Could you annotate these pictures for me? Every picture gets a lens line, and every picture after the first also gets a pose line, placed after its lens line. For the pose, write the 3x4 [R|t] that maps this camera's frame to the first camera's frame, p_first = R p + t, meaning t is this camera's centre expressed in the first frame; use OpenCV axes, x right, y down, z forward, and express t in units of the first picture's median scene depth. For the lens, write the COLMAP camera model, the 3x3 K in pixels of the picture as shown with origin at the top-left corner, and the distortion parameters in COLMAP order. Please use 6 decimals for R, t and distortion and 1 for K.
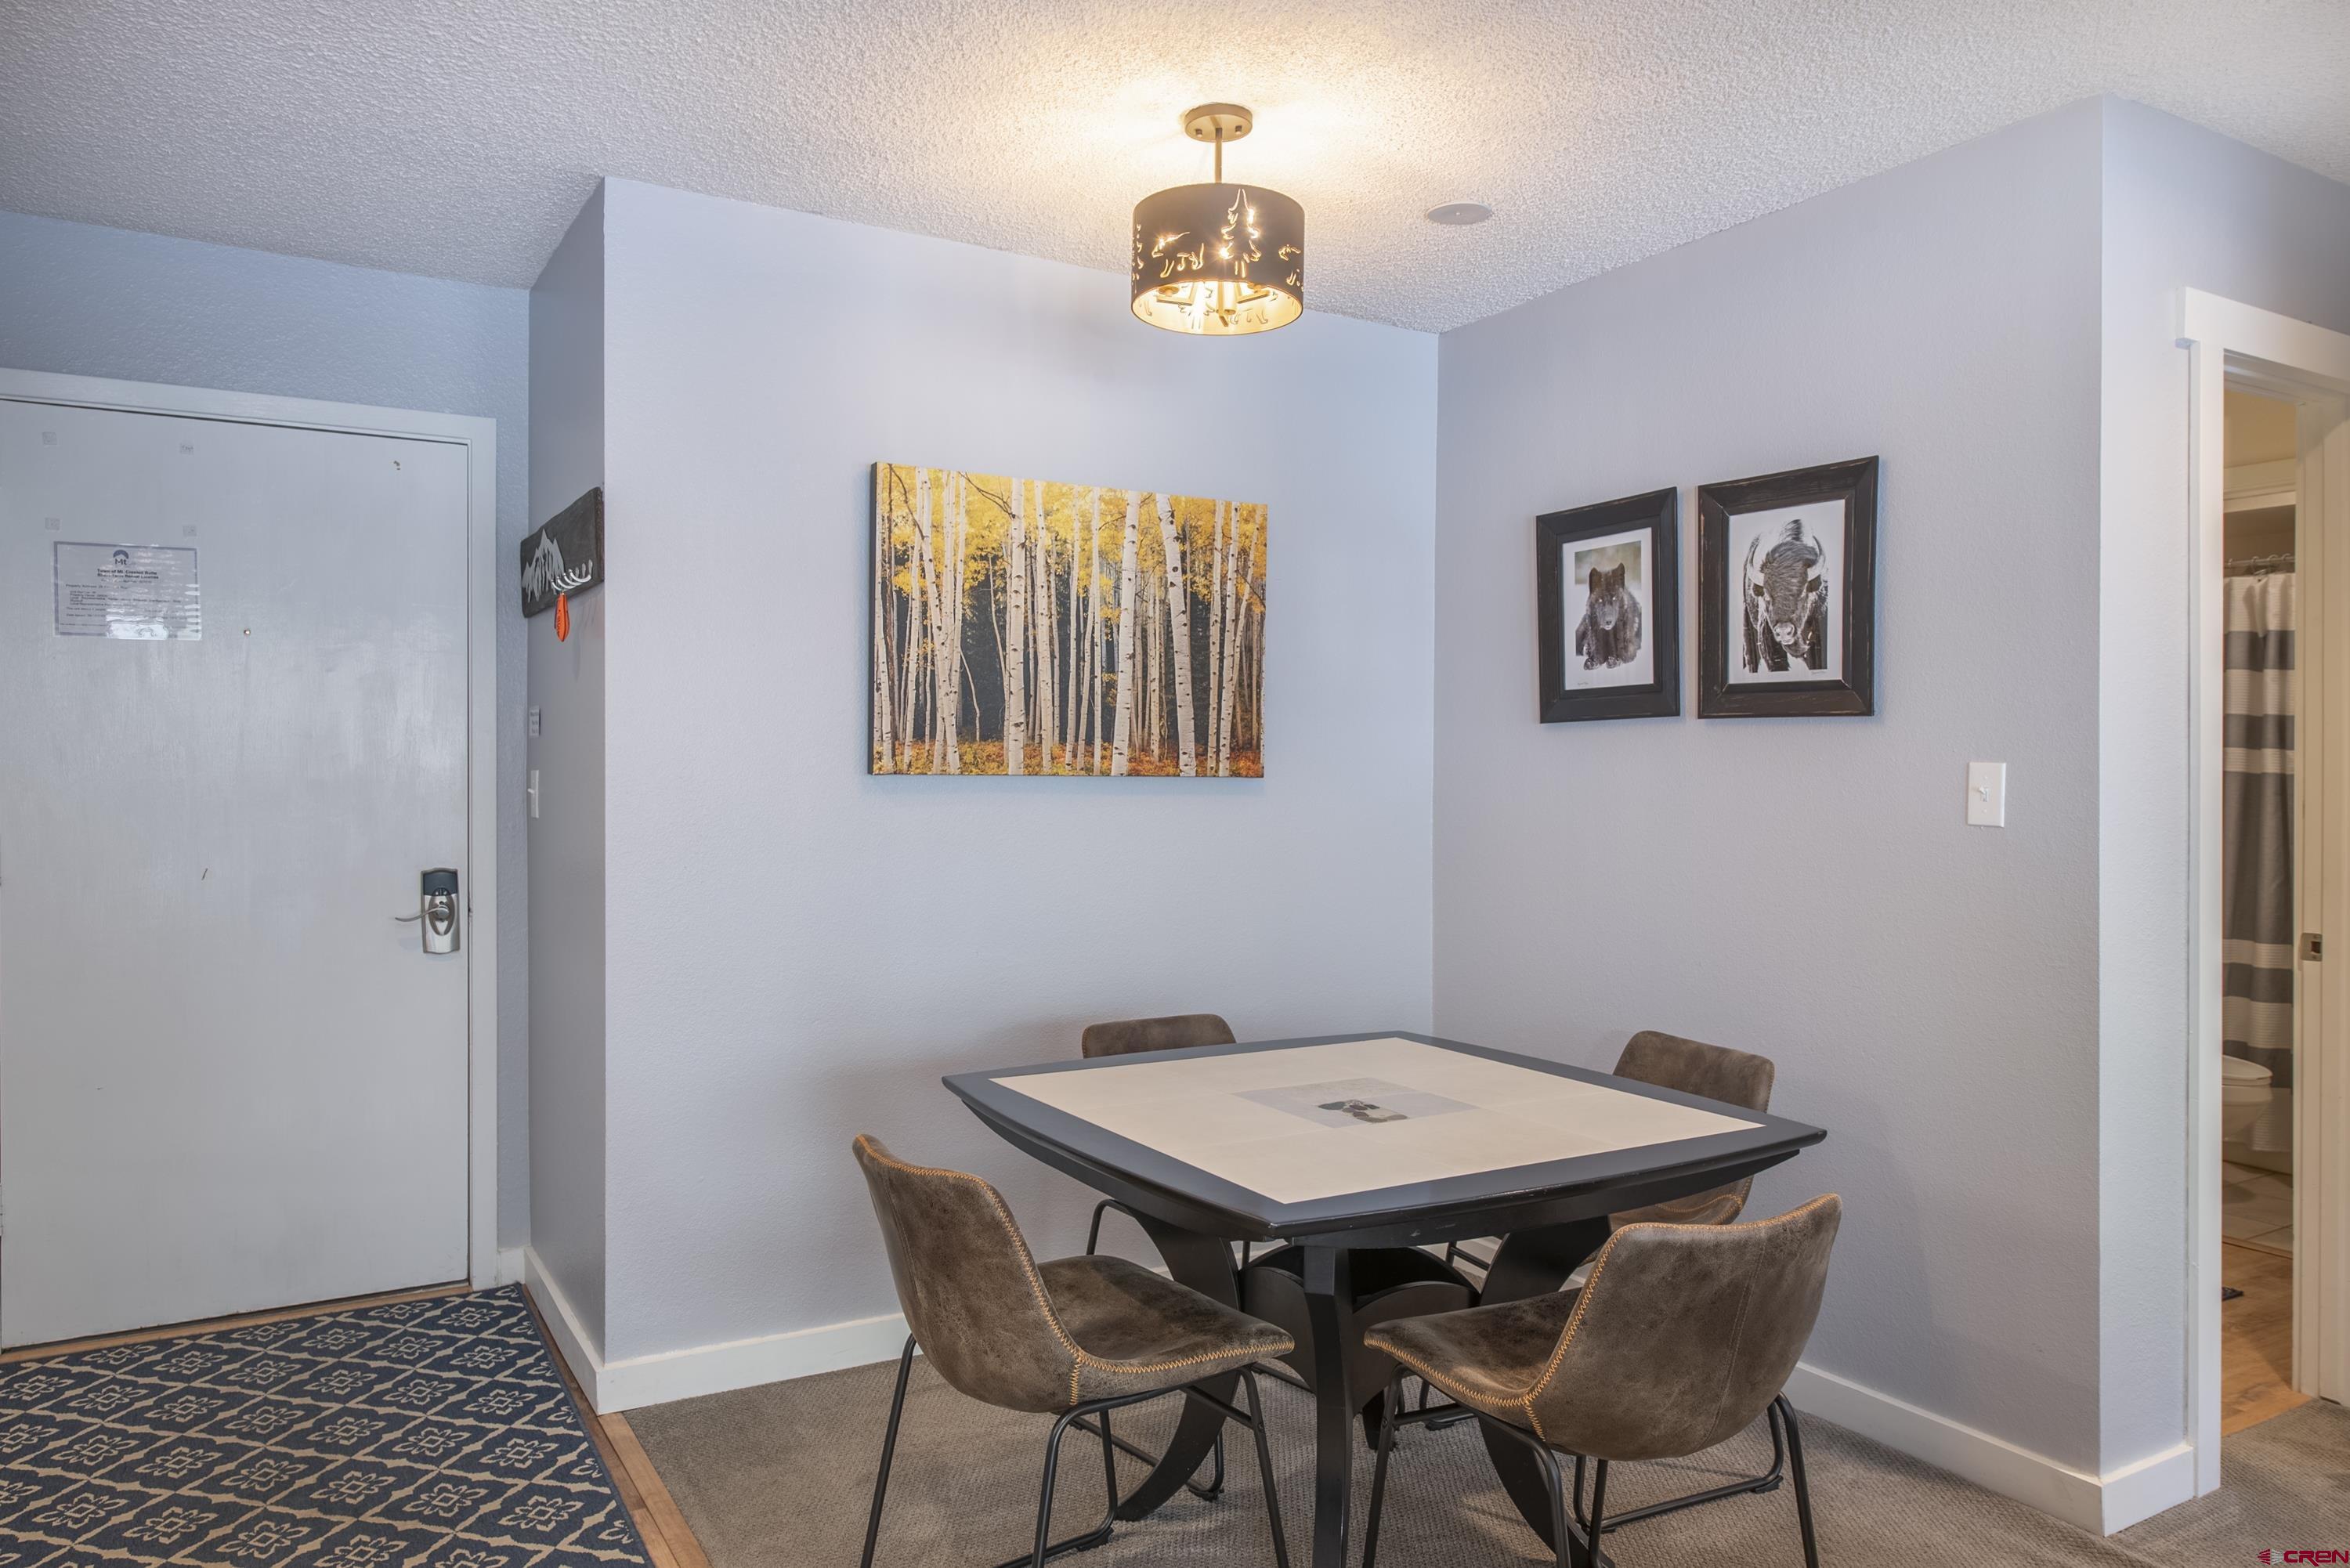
lens RADIAL K [[1566.9, 0, 1175.0], [0, 1566.9, 784.0], [0, 0, 1]] dist [-0.003874, -0.000950]
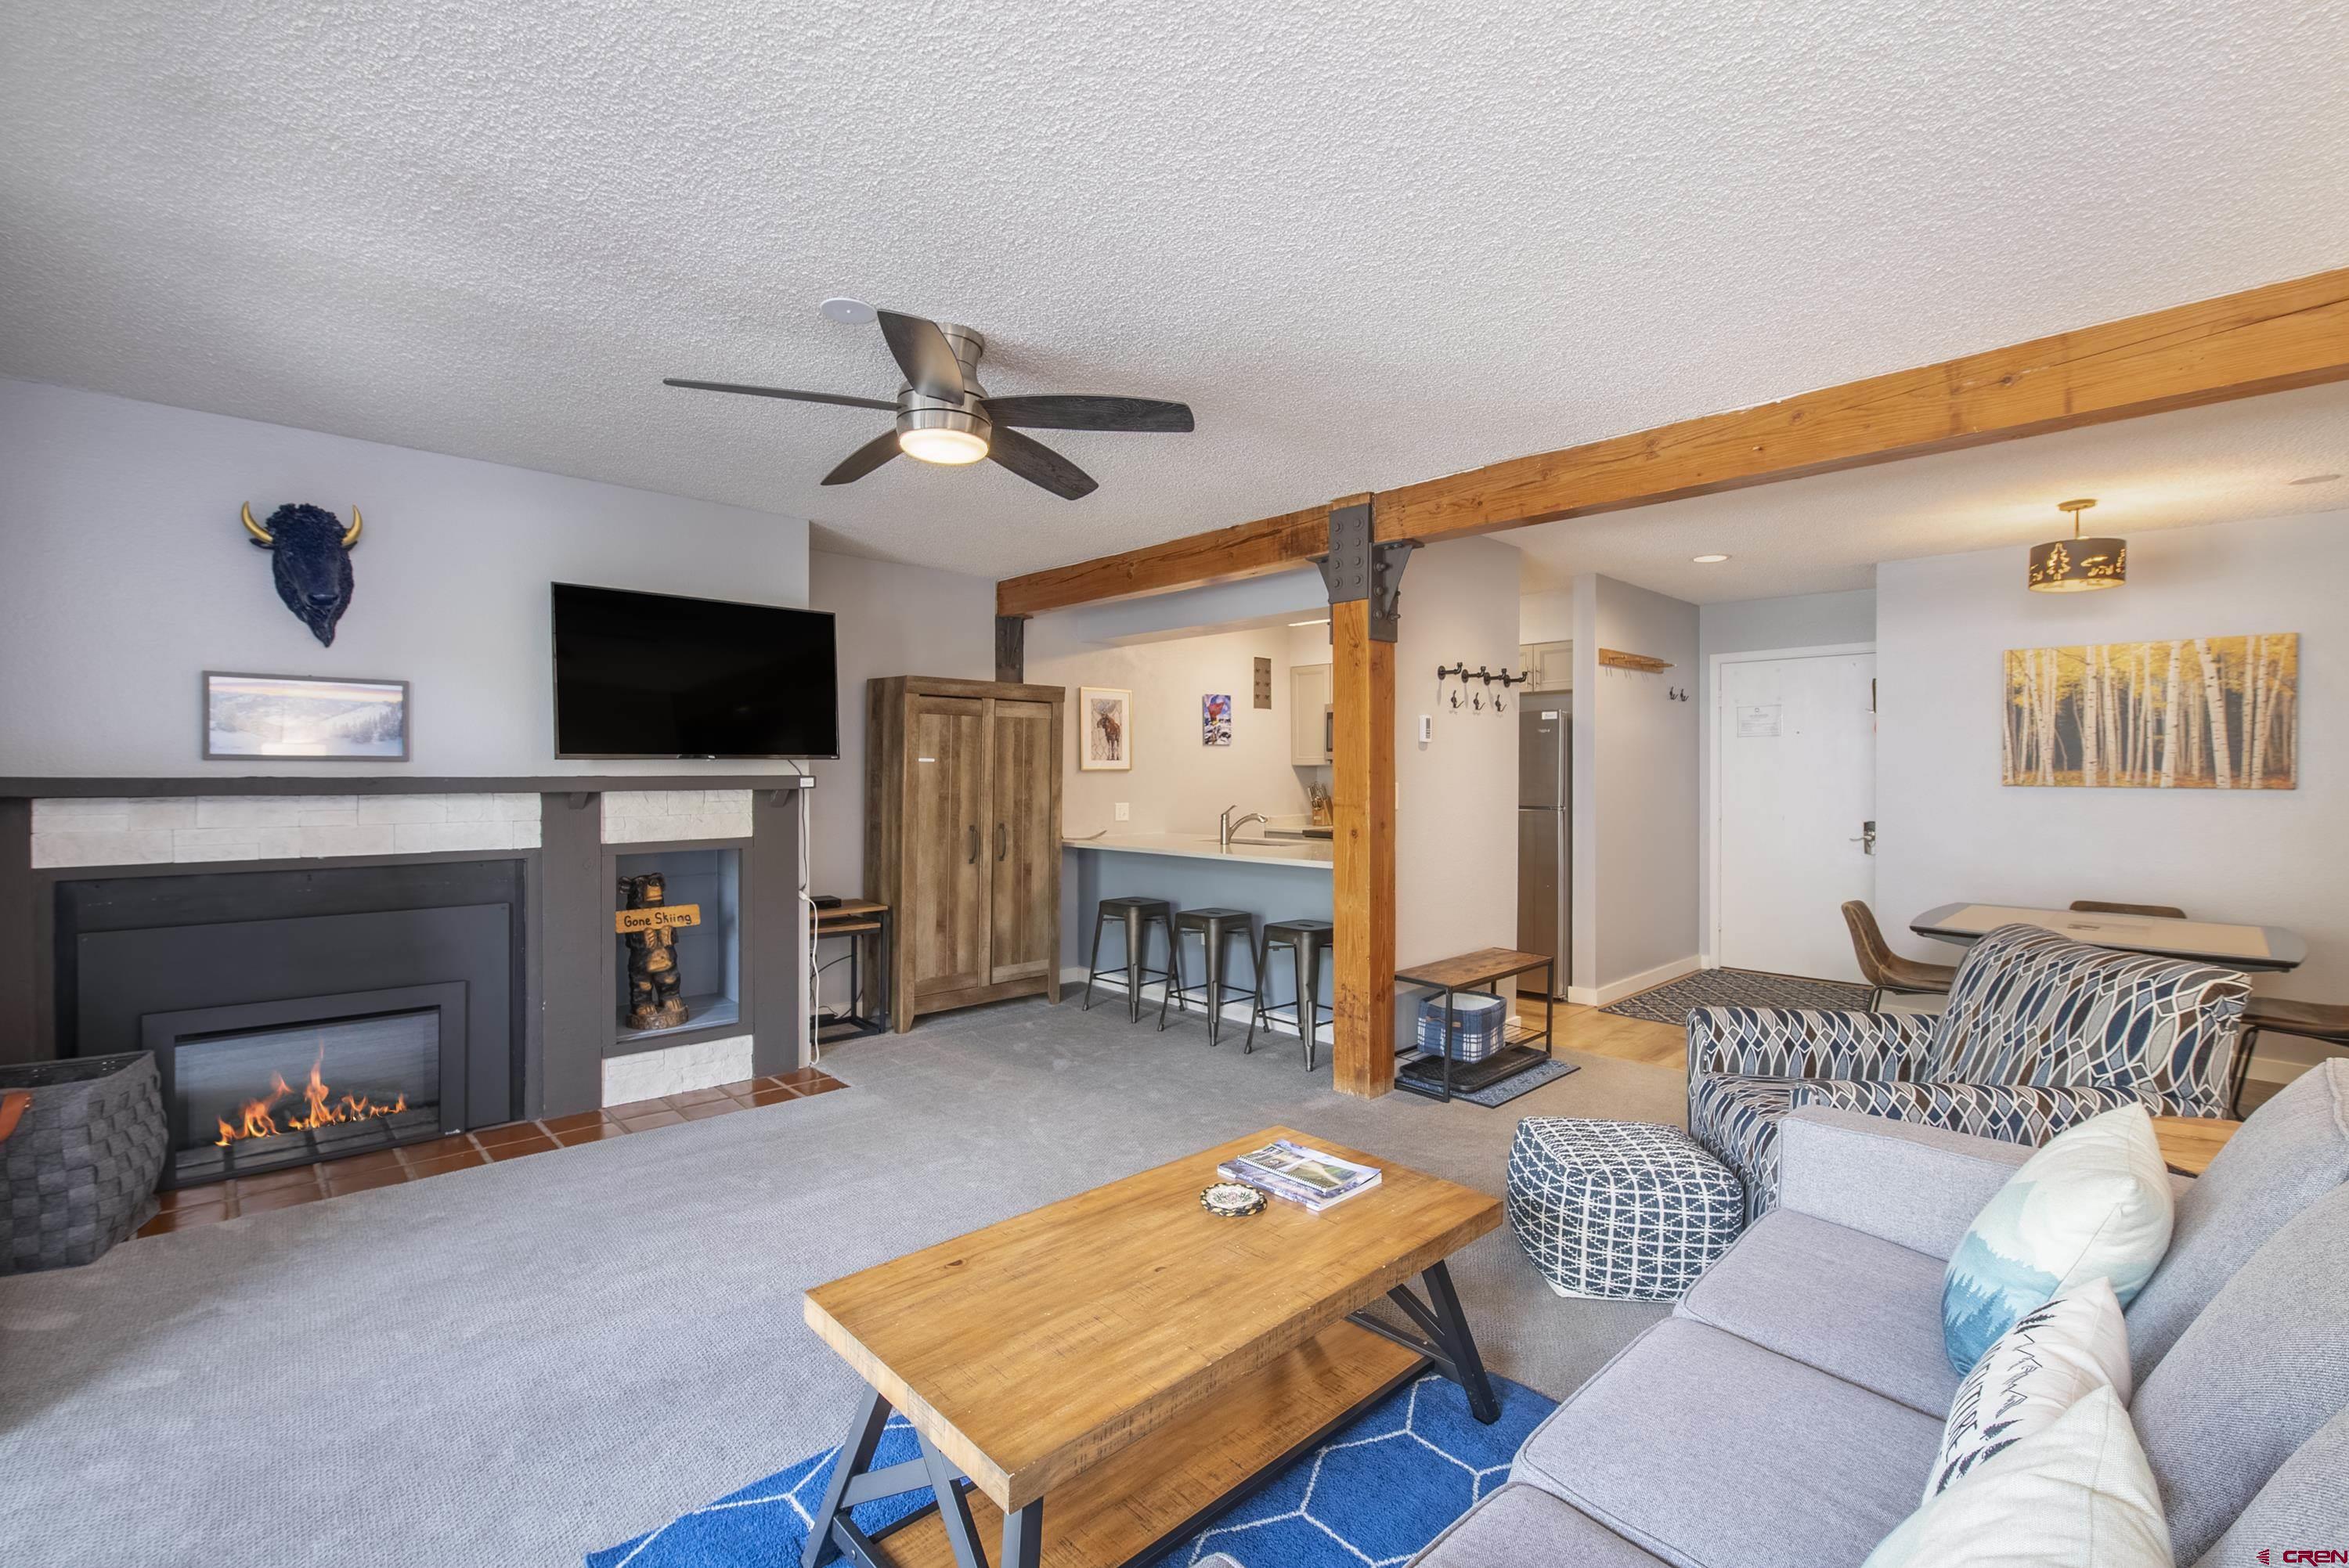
lens RADIAL K [[1033.9, 0, 1174.5], [0, 1033.9, 784.0], [0, 0, 1]] dist [-0.000257, -0.000107]
pose [[0.230501, 0.007705, -0.973042, 0.934123], [-0.012745, 0.999907, 0.004898, -0.000201], [0.972989, 0.011272, 0.230578, -0.499671]]
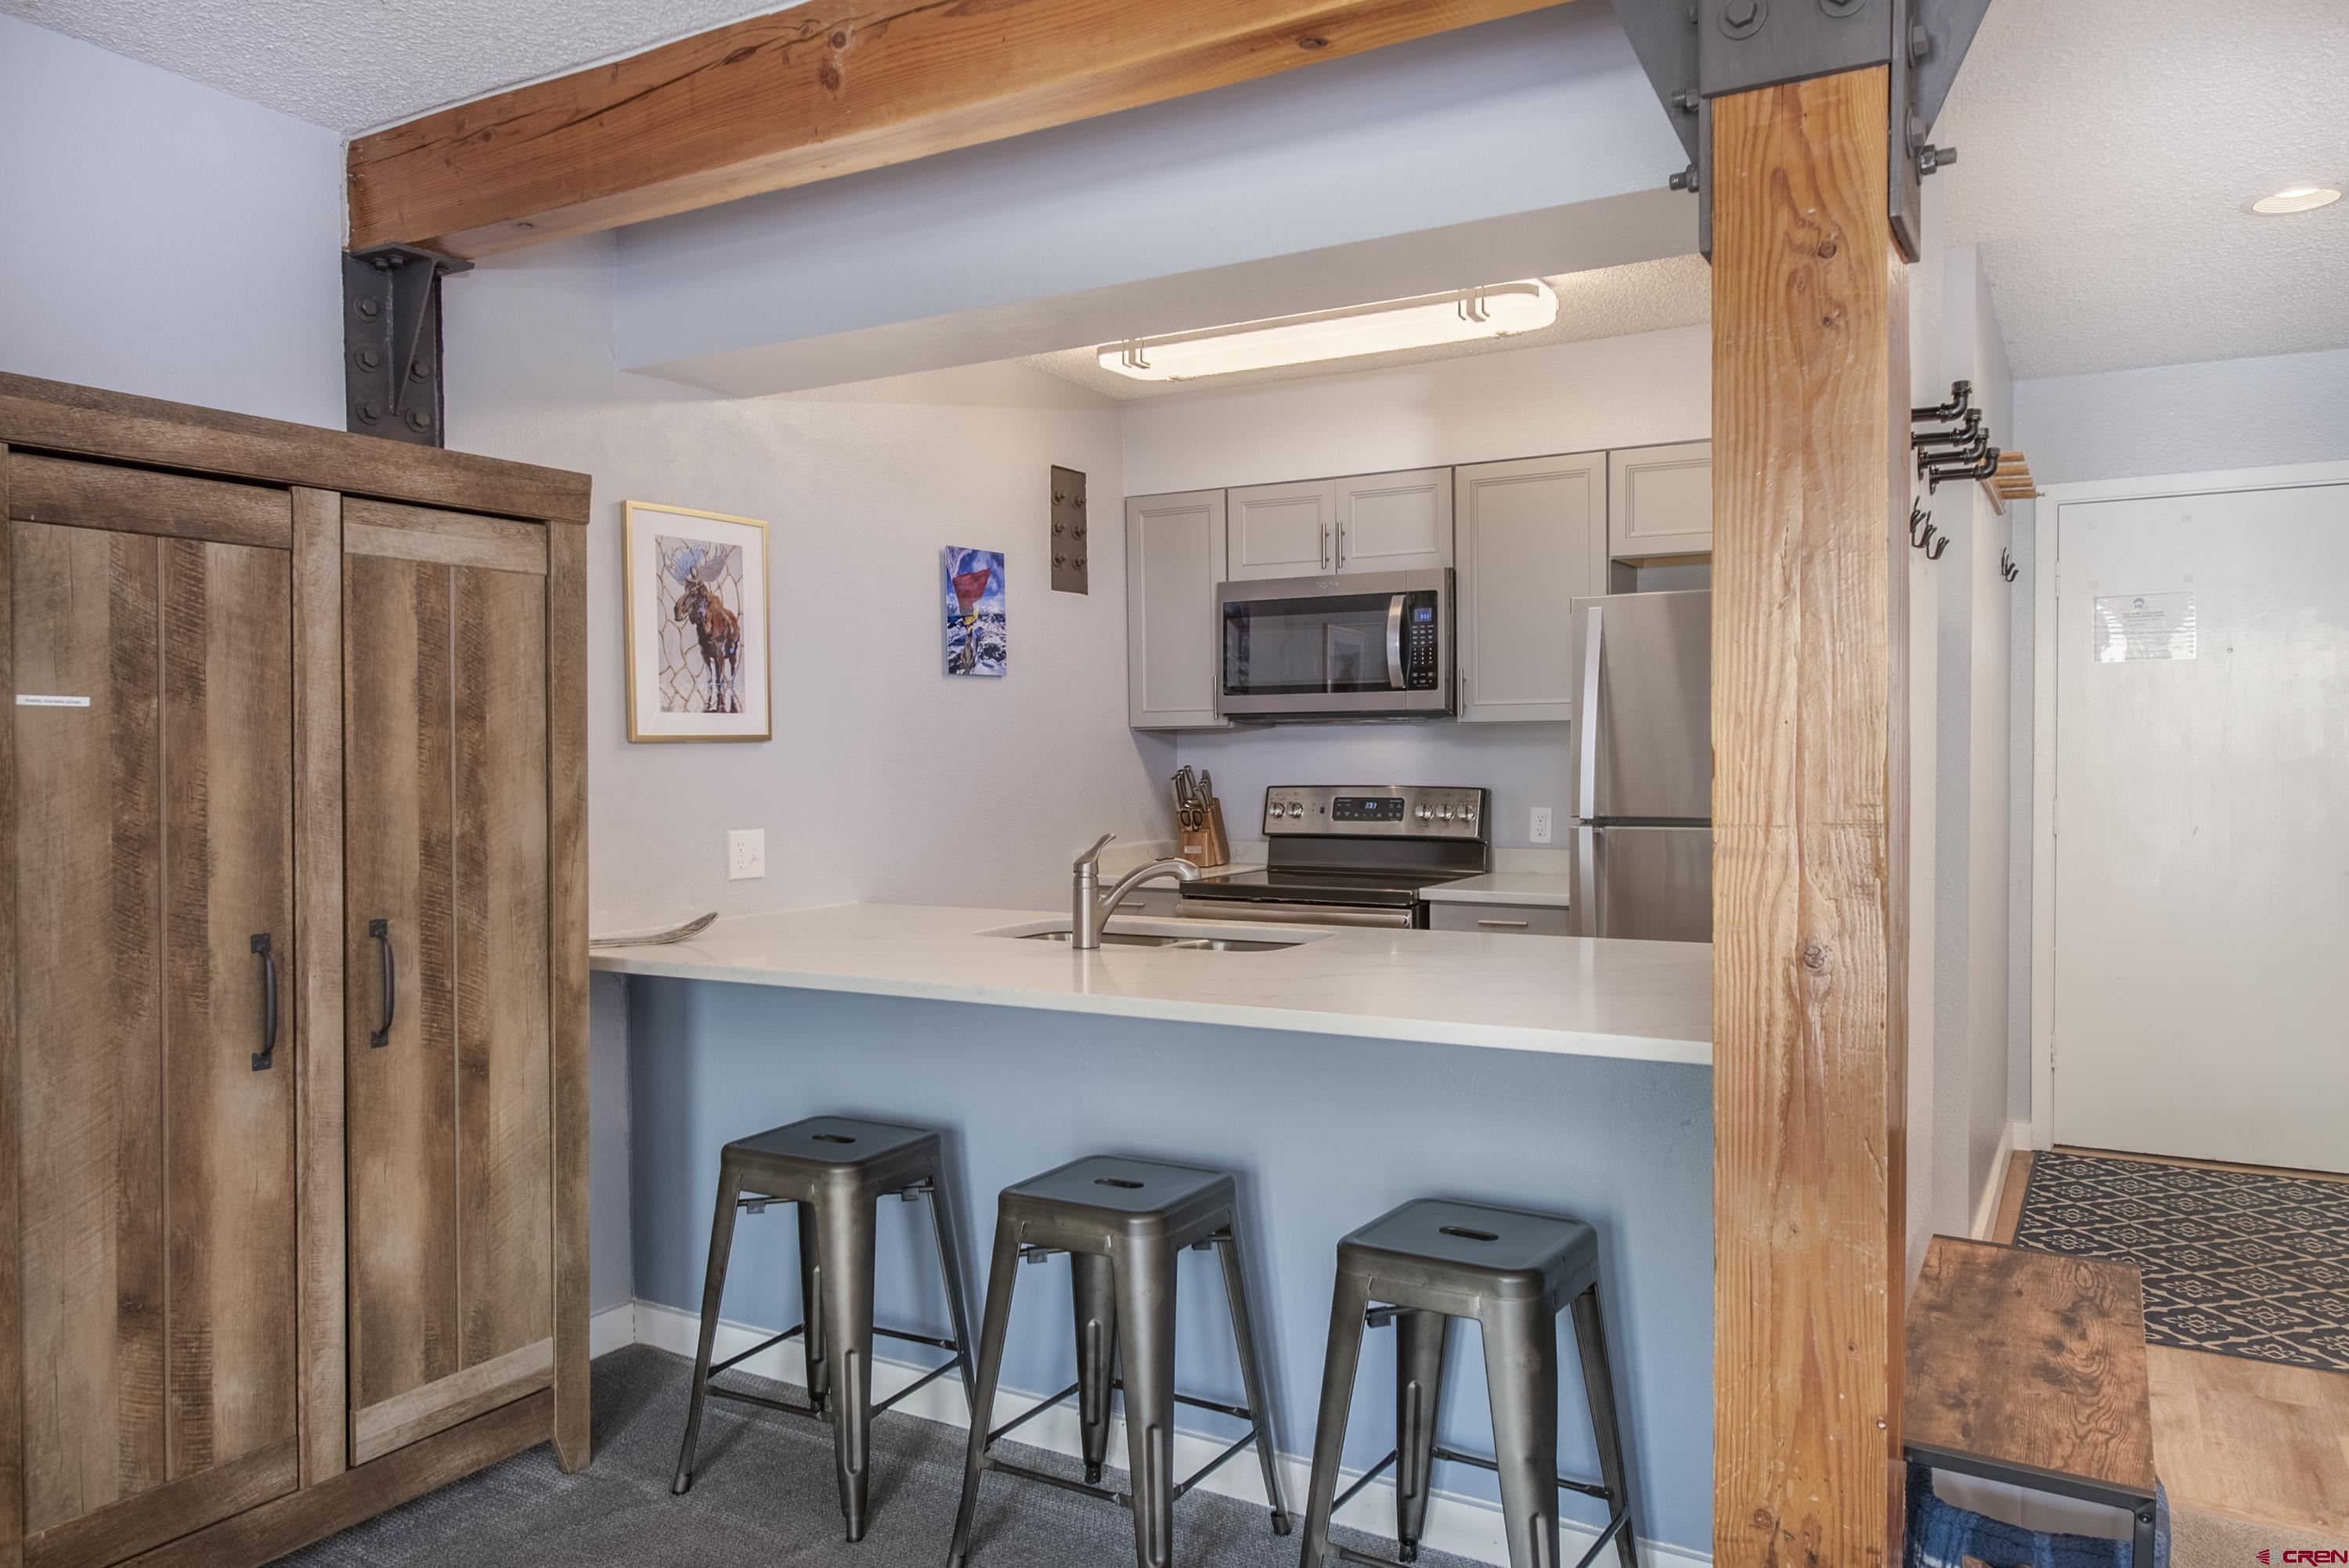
lens RADIAL K [[1628.9, 0, 1189.3], [0, 1628.9, 803.1], [0, 0, 1]] dist [-0.000195, 0.001636]
pose [[0.493711, 0.021677, -0.869356, 0.168891], [-0.001443, 0.999708, 0.024108, 0.000229], [0.869625, -0.010648, 0.493598, -0.436502]]
